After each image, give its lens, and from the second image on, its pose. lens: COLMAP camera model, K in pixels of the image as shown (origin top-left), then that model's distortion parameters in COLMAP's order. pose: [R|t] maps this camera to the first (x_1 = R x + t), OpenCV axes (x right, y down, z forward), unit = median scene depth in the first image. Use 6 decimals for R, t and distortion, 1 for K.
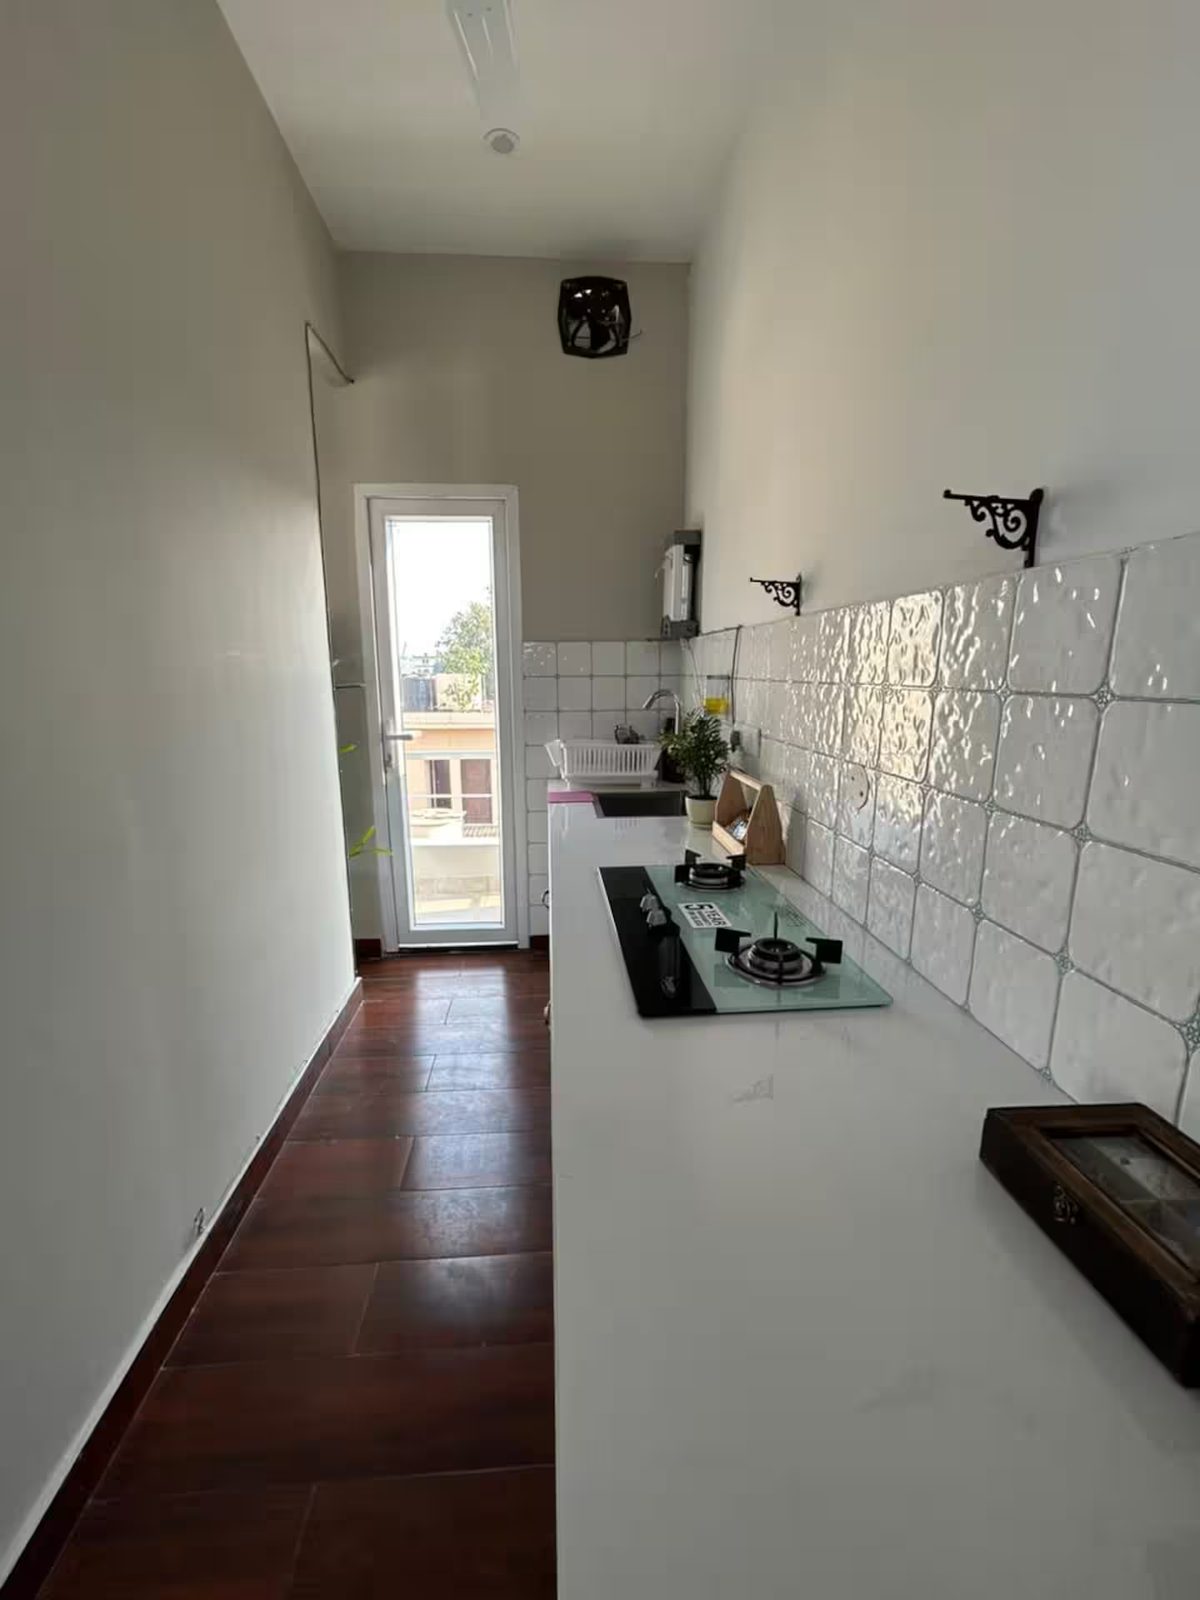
lens RADIAL K [[636.4, 0, 593.1], [0, 636.4, 798.1], [0, 0, 1]] dist [-0.000816, -0.000009]
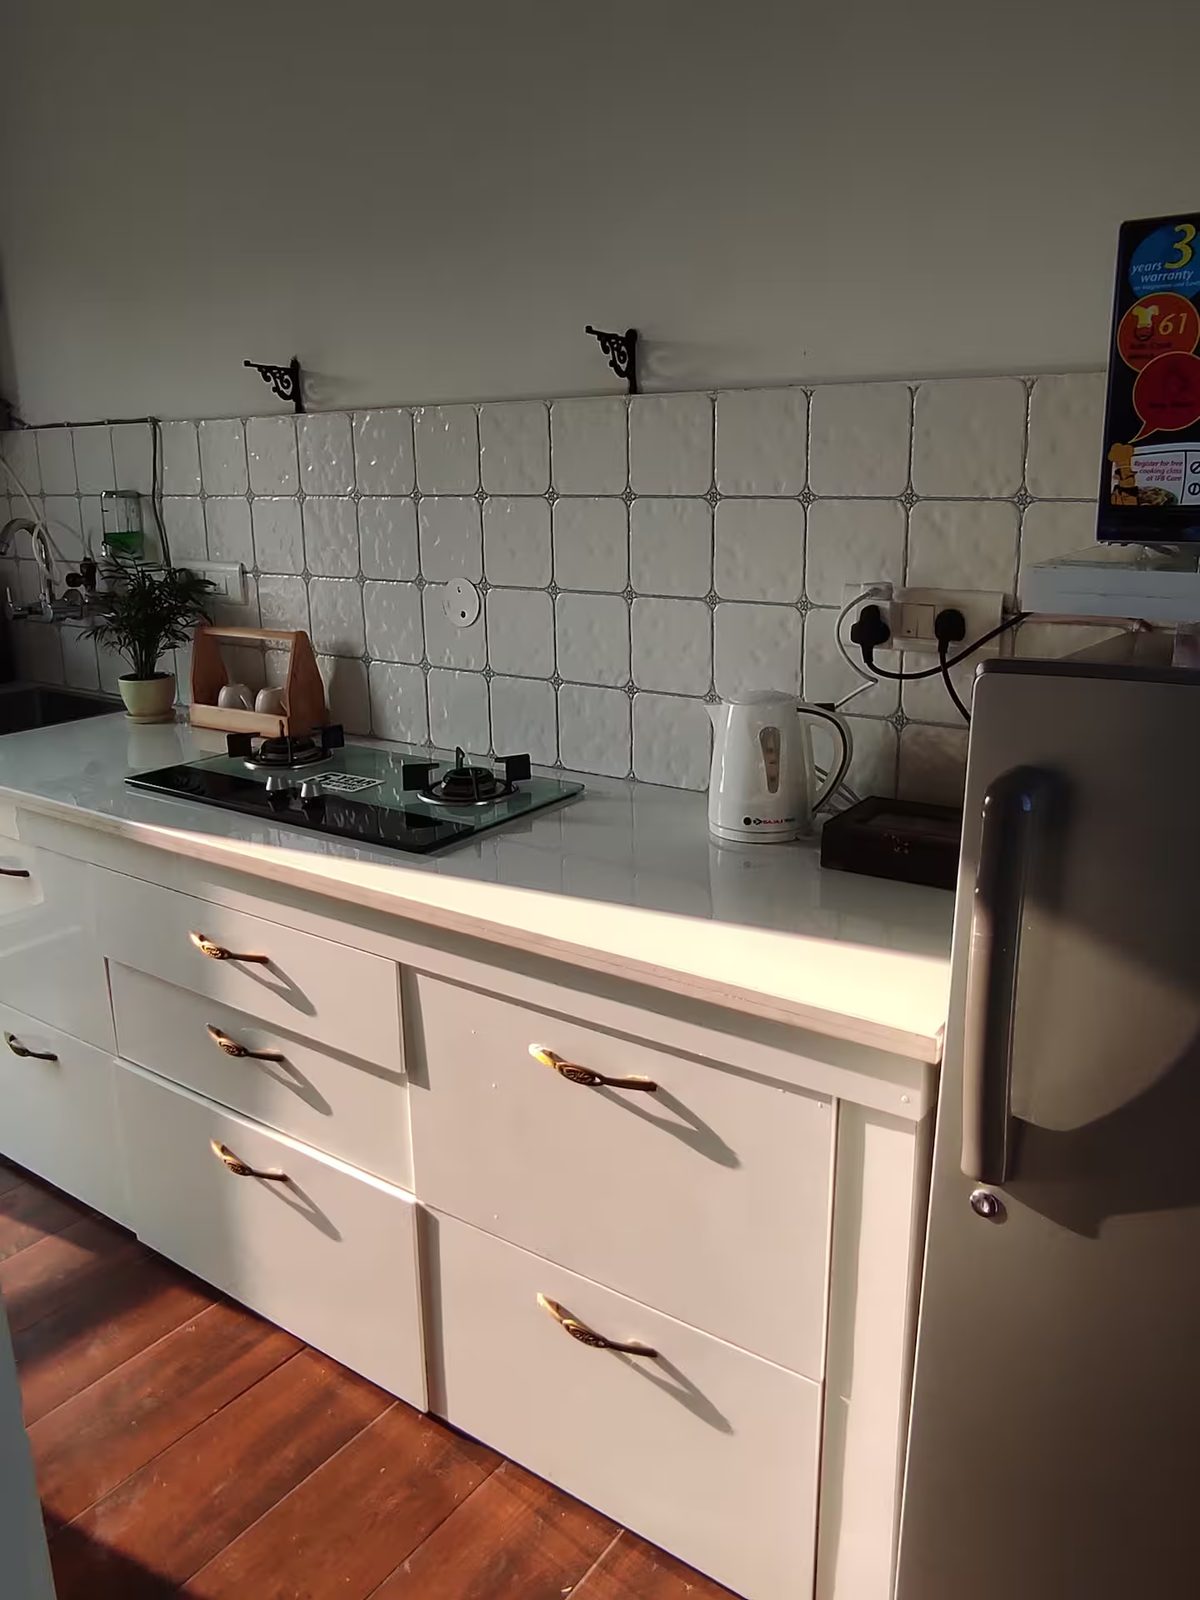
lens RADIAL K [[1183.8, 0, 598.3], [0, 1183.8, 796.7], [0, 0, 1]] dist [-0.001647, 0.001195]
pose [[0.624726, -0.233811, 0.745016, -1.167402], [0.179406, 0.971572, 0.154472, 0.027085], [-0.759954, 0.037158, 0.648914, -0.376206]]
